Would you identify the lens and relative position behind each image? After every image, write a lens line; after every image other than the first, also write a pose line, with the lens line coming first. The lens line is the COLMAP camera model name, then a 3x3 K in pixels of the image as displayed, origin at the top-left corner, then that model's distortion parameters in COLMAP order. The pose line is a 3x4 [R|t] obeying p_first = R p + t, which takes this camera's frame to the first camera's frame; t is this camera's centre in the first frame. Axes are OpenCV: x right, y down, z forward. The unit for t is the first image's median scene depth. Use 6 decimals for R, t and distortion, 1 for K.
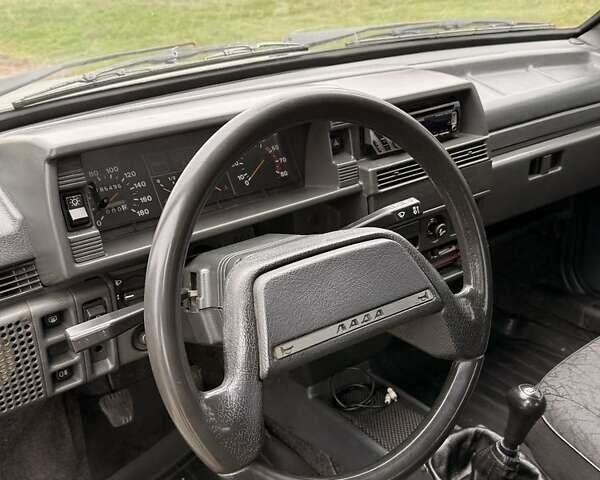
lens RADIAL K [[717.9, 0, 308.9], [0, 717.9, 241.8], [0, 0, 1]] dist [0.221216, -0.611470]
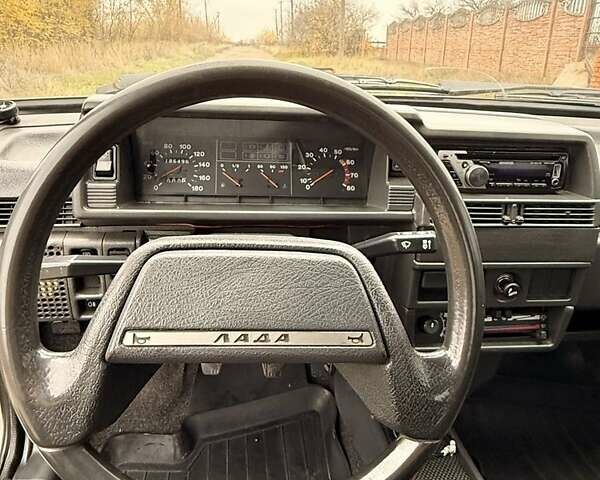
lens RADIAL K [[517.2, 0, 299.5], [0, 517.2, 225.5], [0, 0, 1]] dist [0.013931, 0.004840]
pose [[0.862132, 0.231490, -0.450712, 0.267926], [-0.267592, 0.963381, -0.017055, -0.014073], [0.430259, 0.135311, 0.892507, 0.362649]]
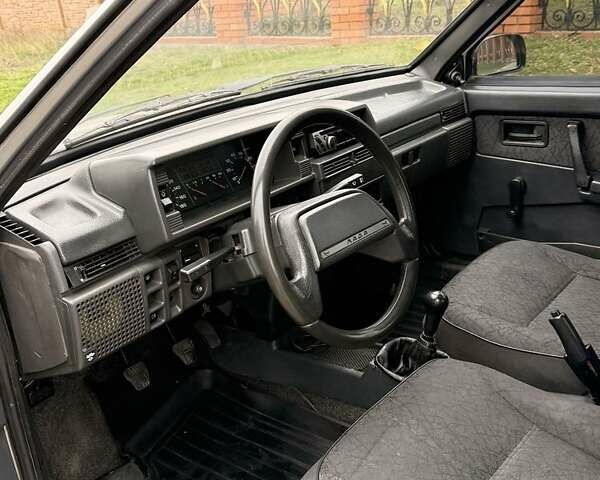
lens RADIAL K [[717.9, 0, 308.9], [0, 717.9, 241.8], [0, 0, 1]] dist [0.221216, -0.611470]
pose [[0.959831, -0.136379, 0.245204, -0.345607], [0.153736, 0.986689, -0.053002, 0.145888], [-0.234712, 0.088570, 0.968022, -0.466172]]
